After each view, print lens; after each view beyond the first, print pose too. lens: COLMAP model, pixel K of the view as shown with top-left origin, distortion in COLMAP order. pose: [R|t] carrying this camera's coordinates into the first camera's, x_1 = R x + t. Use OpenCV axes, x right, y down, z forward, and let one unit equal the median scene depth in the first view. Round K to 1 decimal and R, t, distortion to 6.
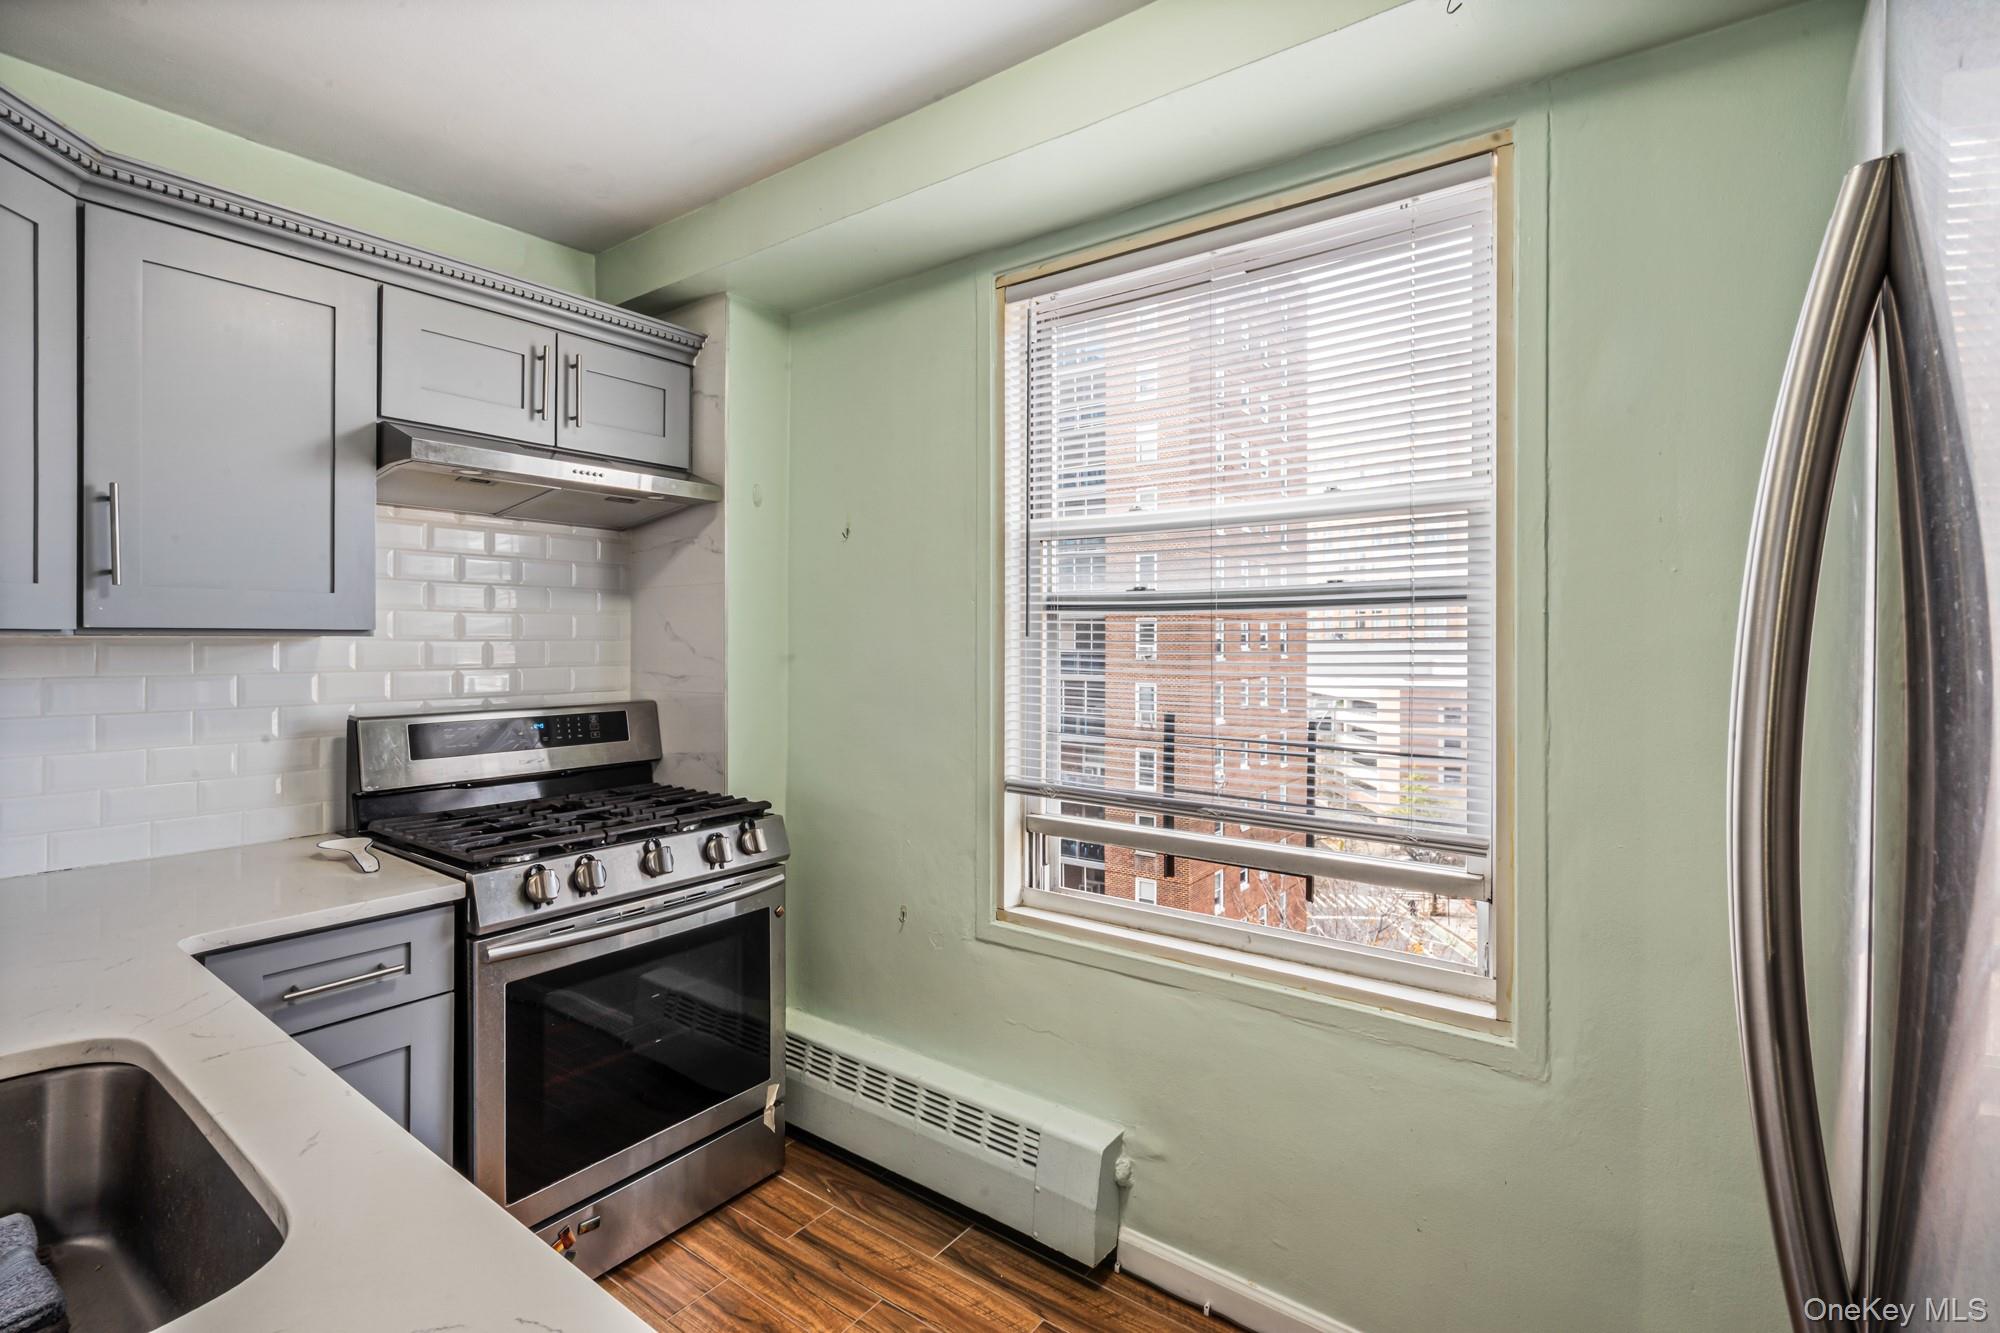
lens RADIAL K [[942.0, 0, 932.8], [0, 942.0, 660.3], [0, 0, 1]] dist [-0.001489, -0.000879]
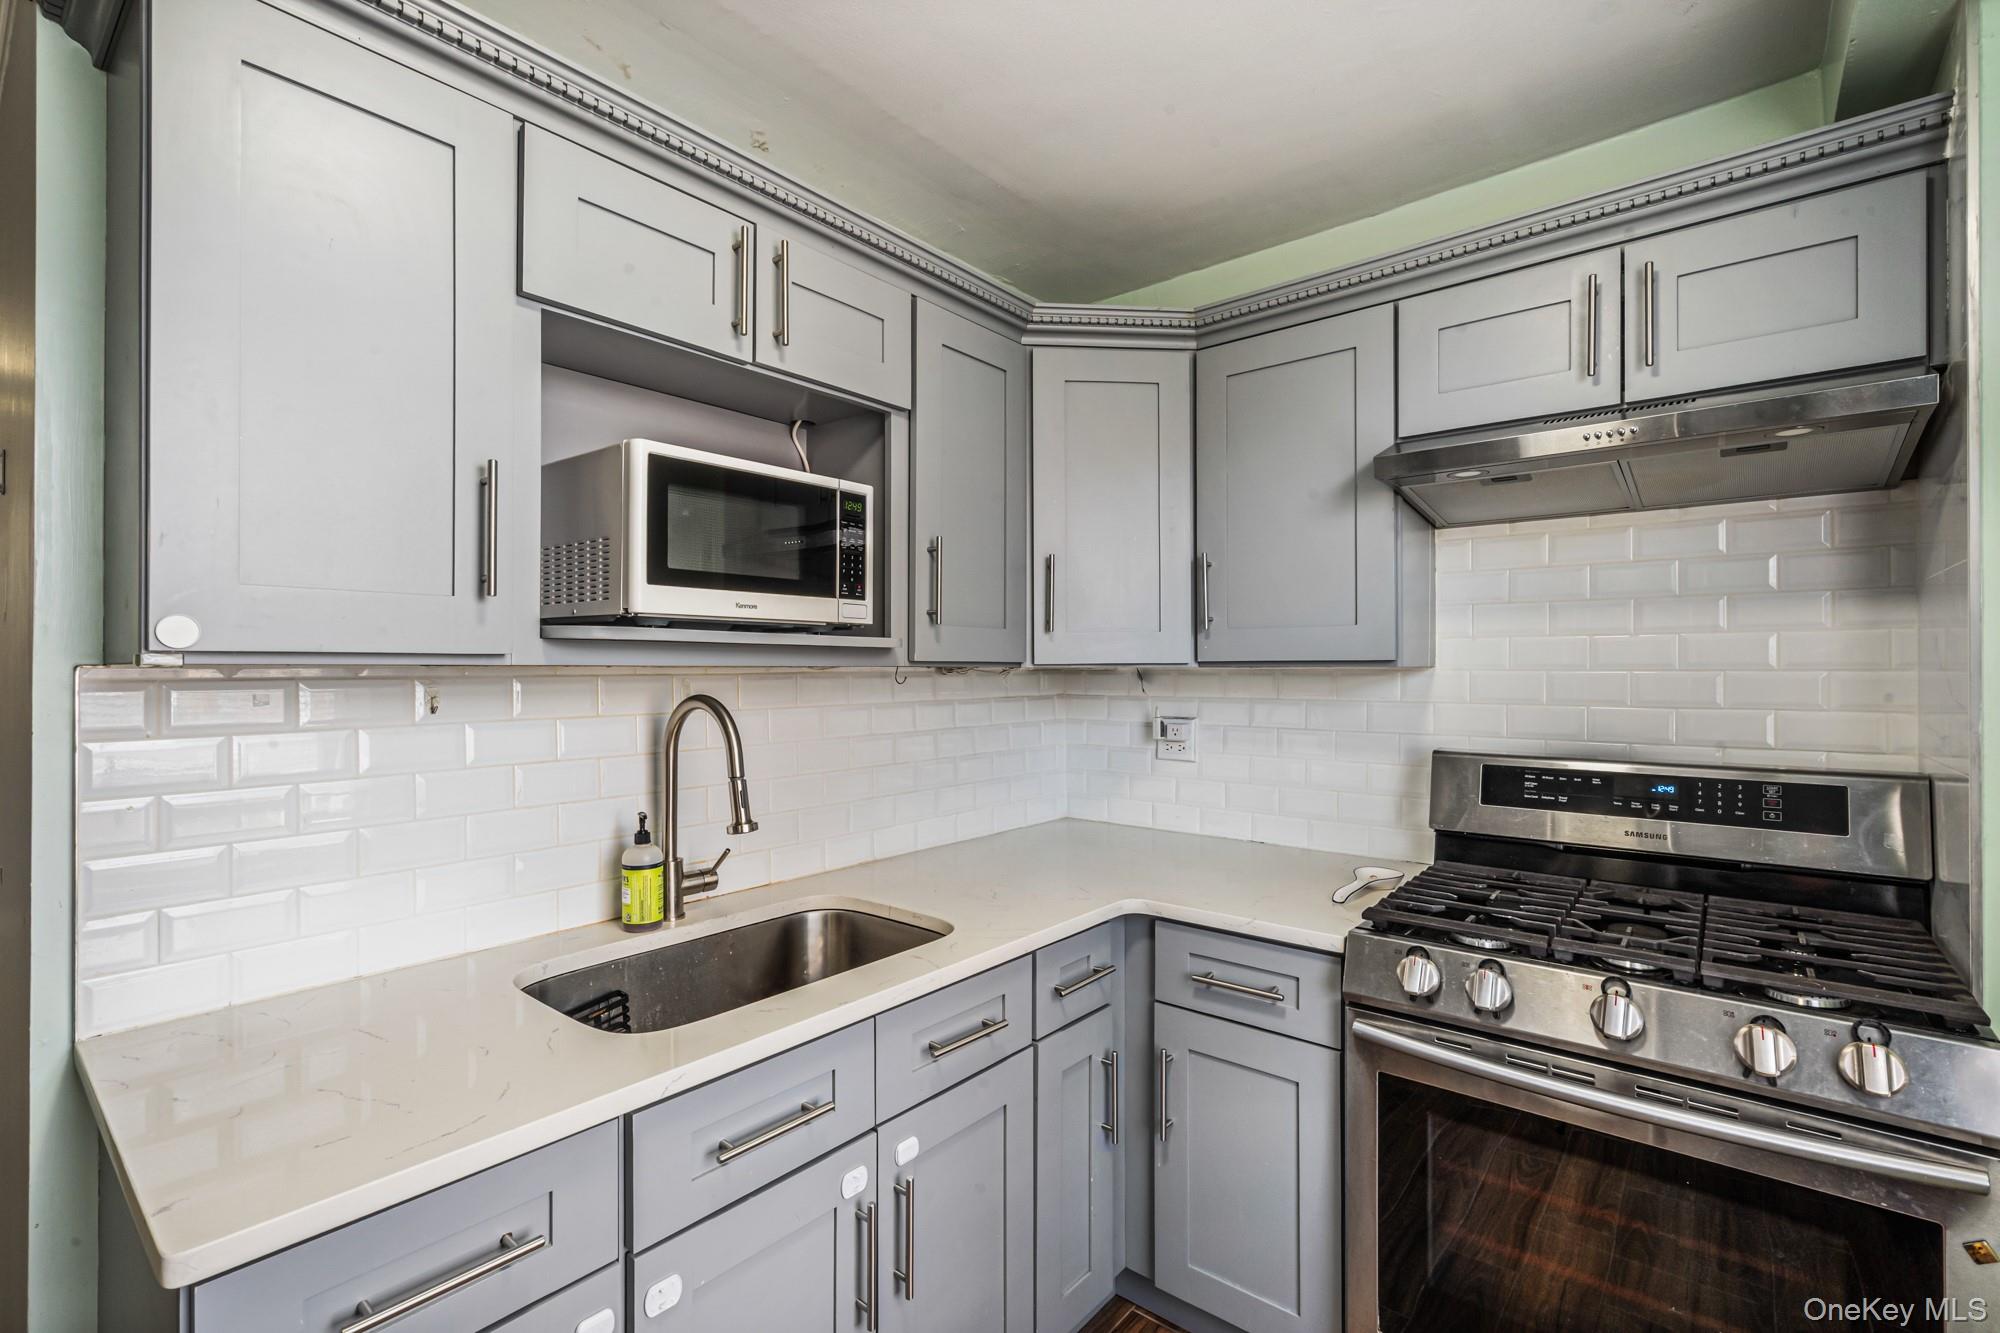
lens RADIAL K [[904.5, 0, 994.2], [0, 904.5, 667.4], [0, 0, 1]] dist [-0.002376, -0.000289]
pose [[-0.010269, -0.001765, -0.999946, 0.309403], [-0.019457, 0.999809, -0.001565, -0.013803], [0.999758, 0.019440, -0.010301, 0.538860]]
